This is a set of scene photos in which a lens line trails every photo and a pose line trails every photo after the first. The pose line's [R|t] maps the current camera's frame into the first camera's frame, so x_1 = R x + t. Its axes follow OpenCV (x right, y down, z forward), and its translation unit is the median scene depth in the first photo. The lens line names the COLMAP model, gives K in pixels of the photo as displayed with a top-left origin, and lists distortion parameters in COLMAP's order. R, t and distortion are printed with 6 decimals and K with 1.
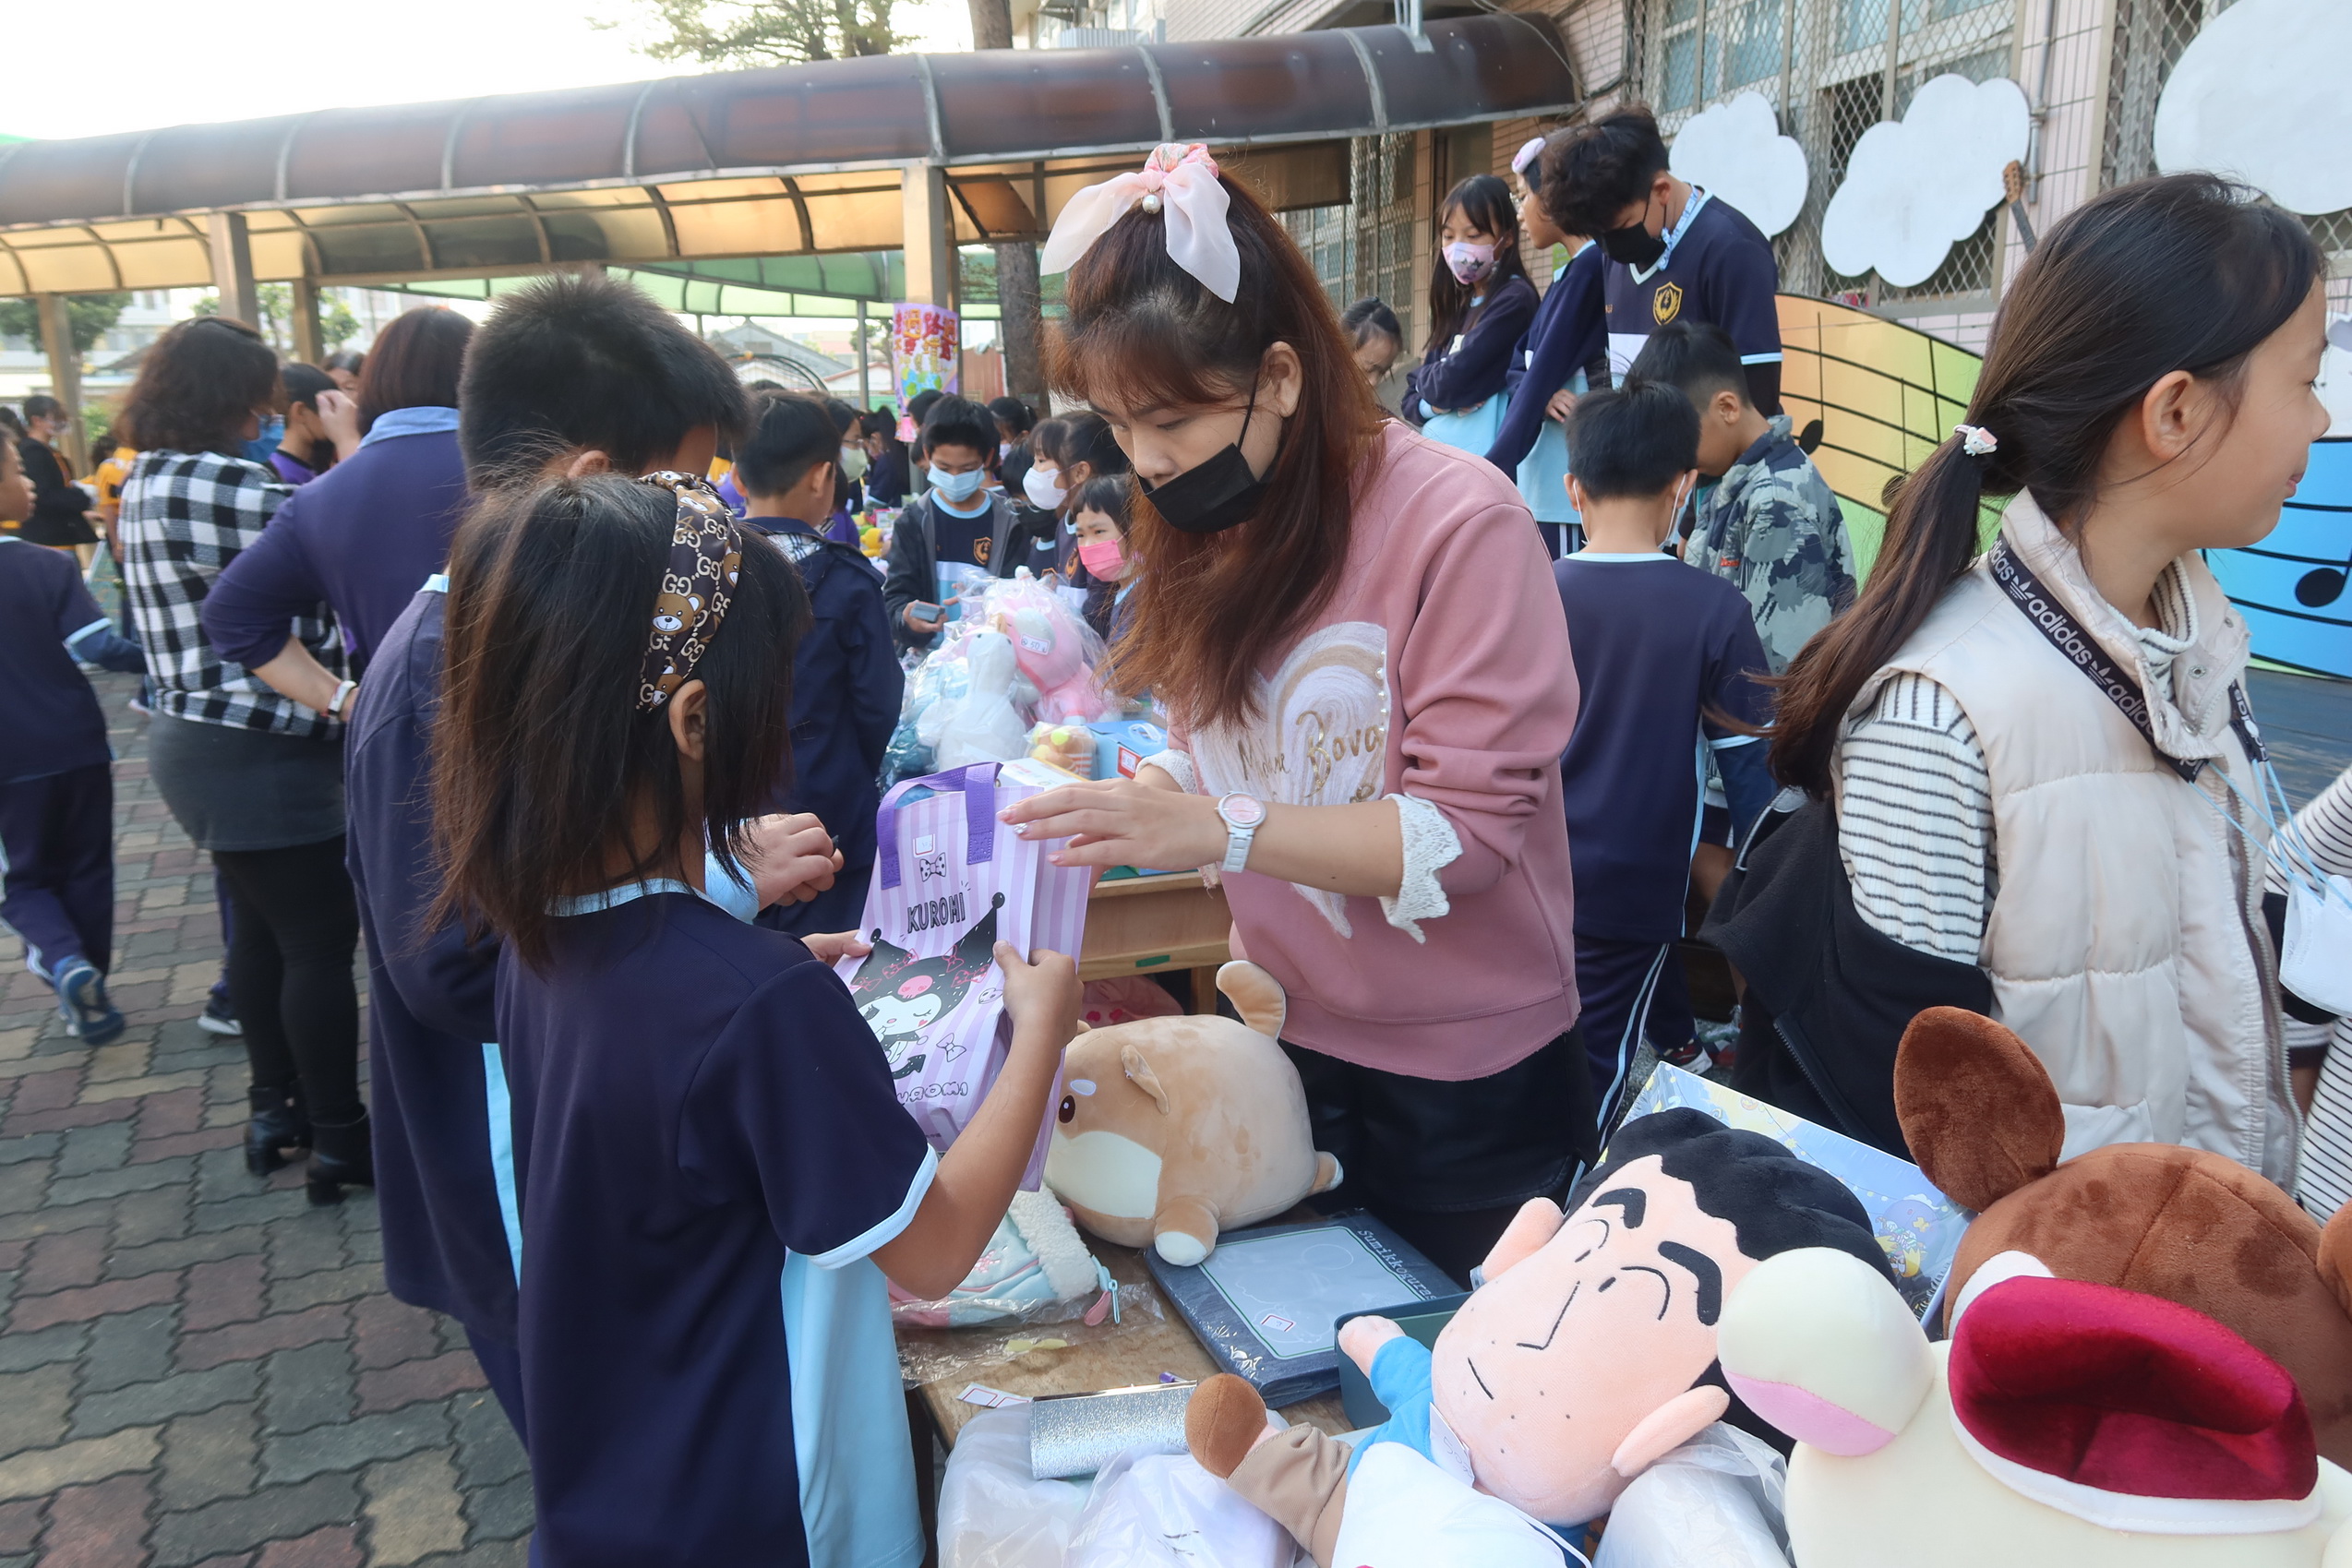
lens RADIAL K [[1653.7, 0, 1183.1], [0, 1653.7, 777.6], [0, 0, 1]] dist [-0.024903, 0.018522]
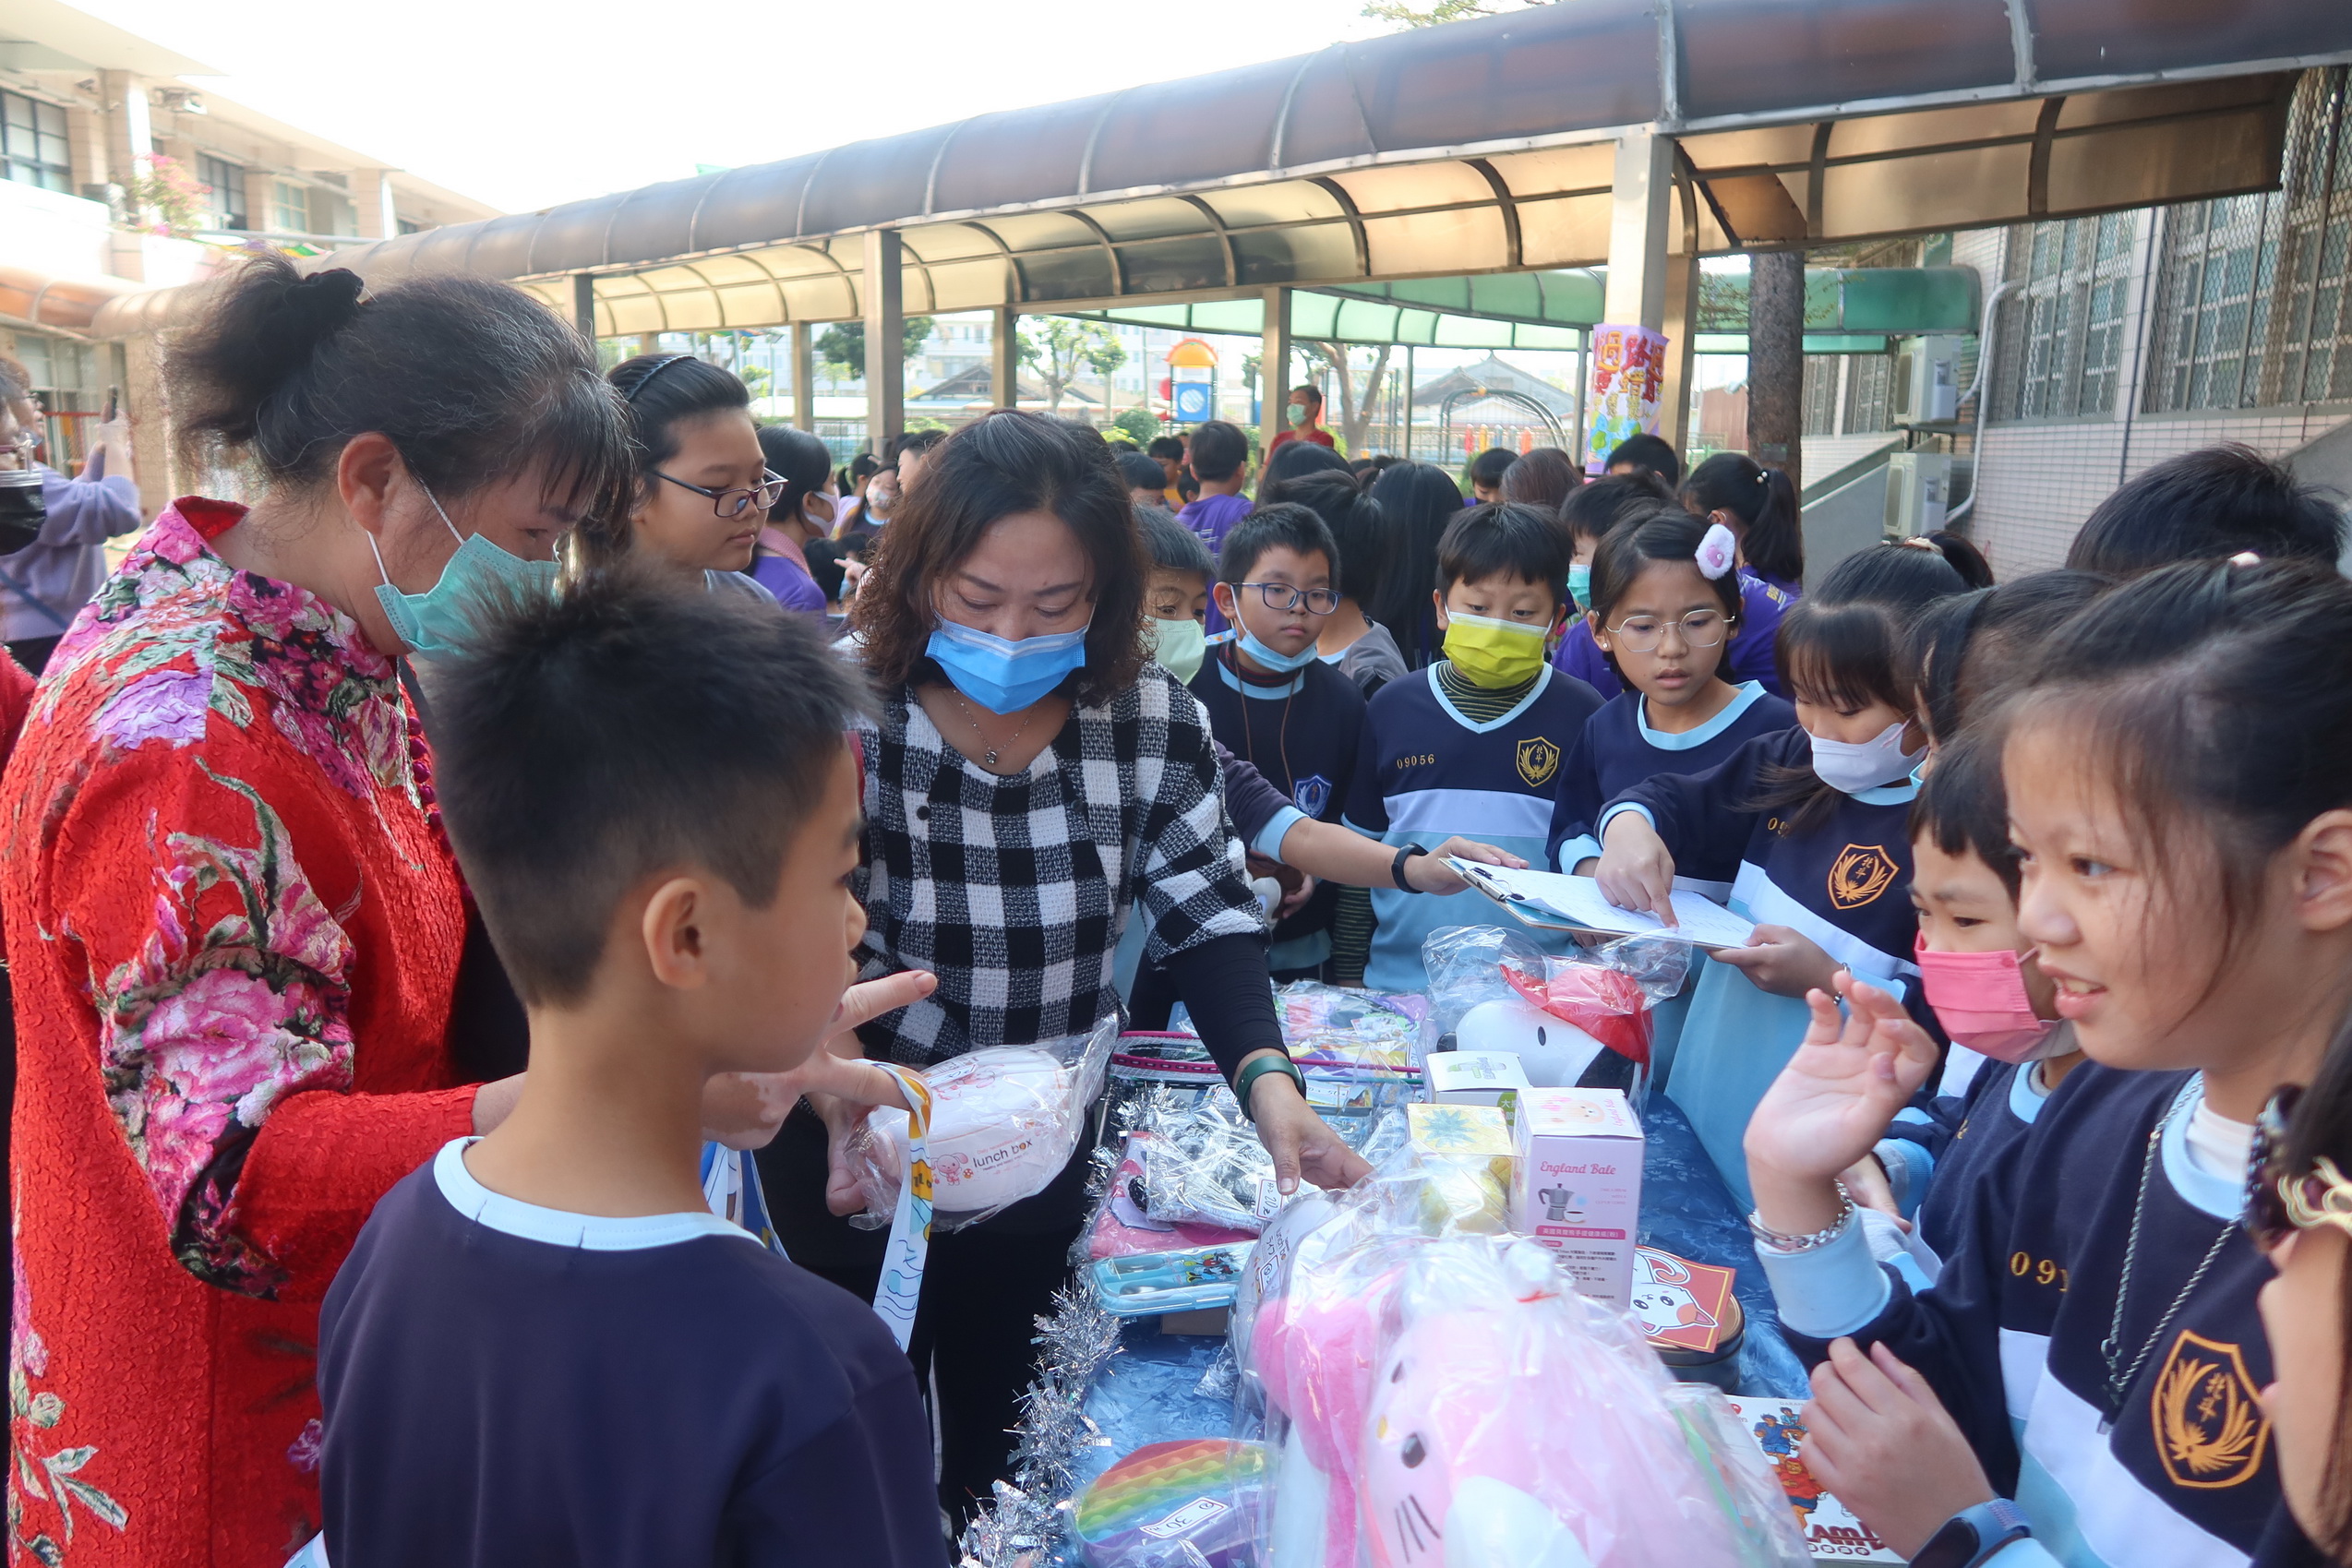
lens RADIAL K [[1653.7, 0, 1183.1], [0, 1653.7, 777.6], [0, 0, 1]] dist [-0.024903, 0.018522]
pose [[0.907161, 0.106327, -0.407130, -0.013038], [-0.114811, 0.993381, 0.003613, -0.049504], [0.404819, 0.043465, 0.913363, 0.191108]]
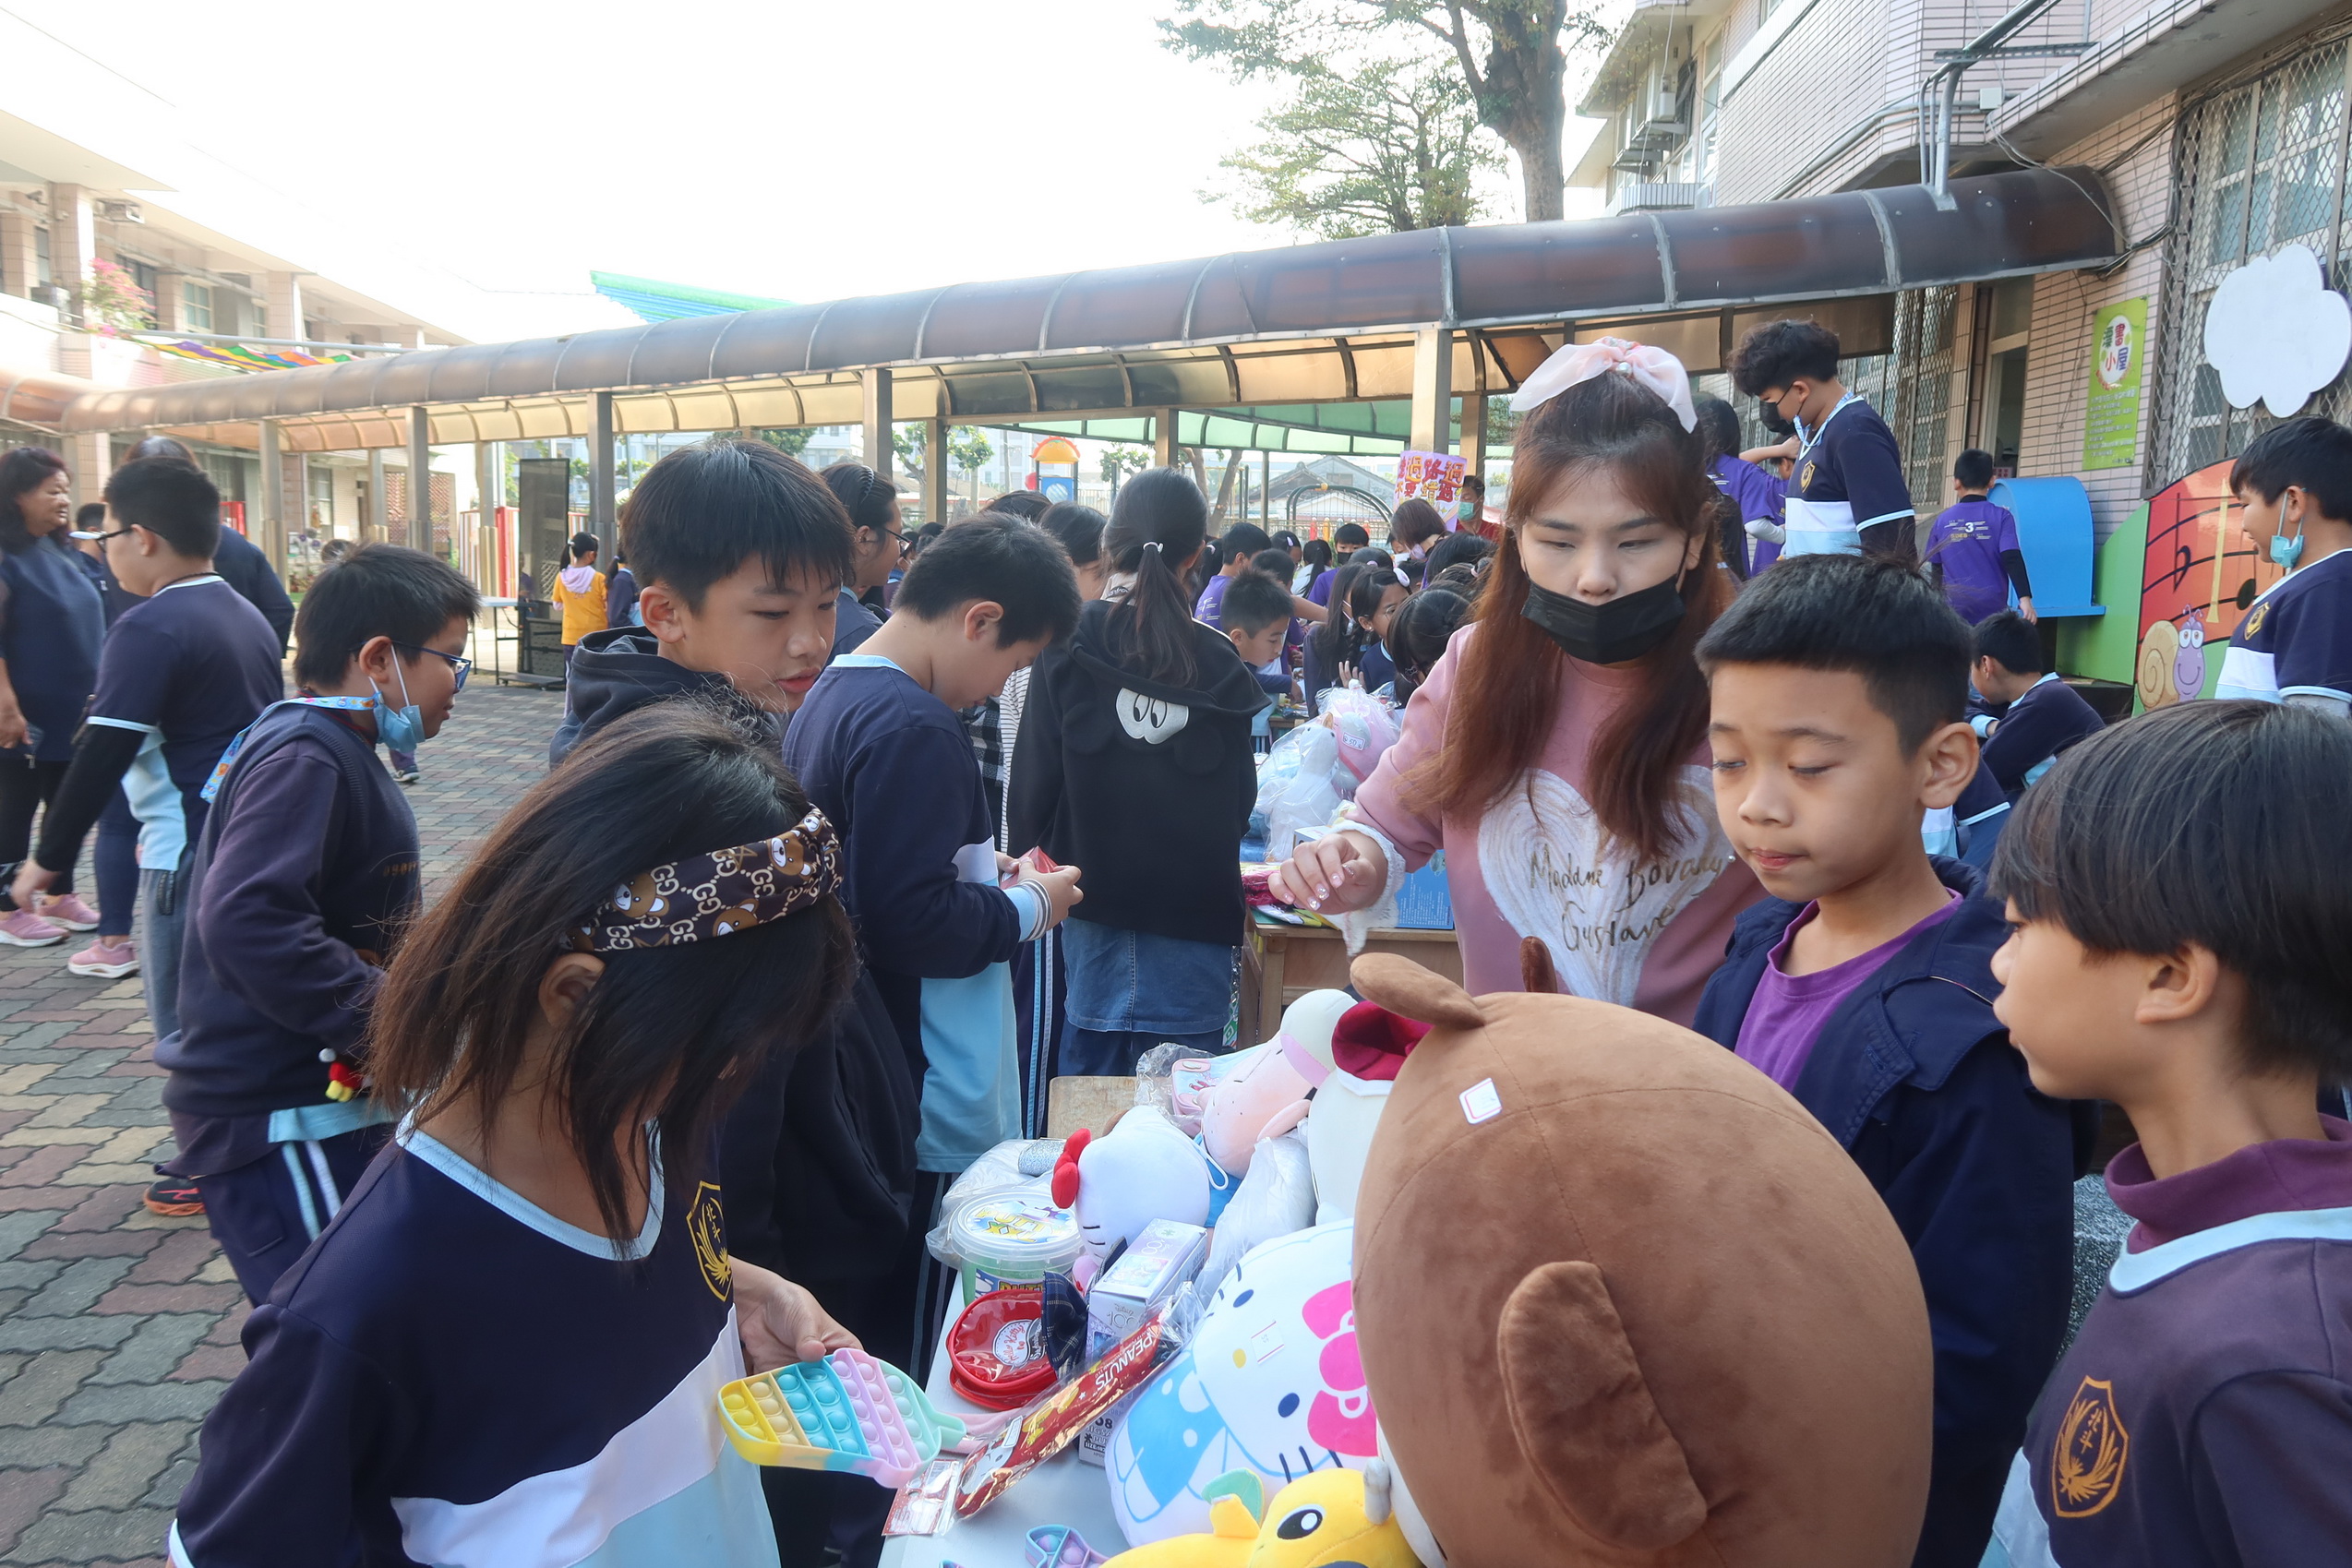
lens RADIAL K [[1653.7, 0, 1183.1], [0, 1653.7, 777.6], [0, 0, 1]] dist [-0.024903, 0.018522]
pose [[0.941693, 0.076090, -0.327758, 0.048217], [-0.101047, 0.993084, -0.059775, 0.007433], [0.320943, 0.089408, 0.942869, -0.049007]]
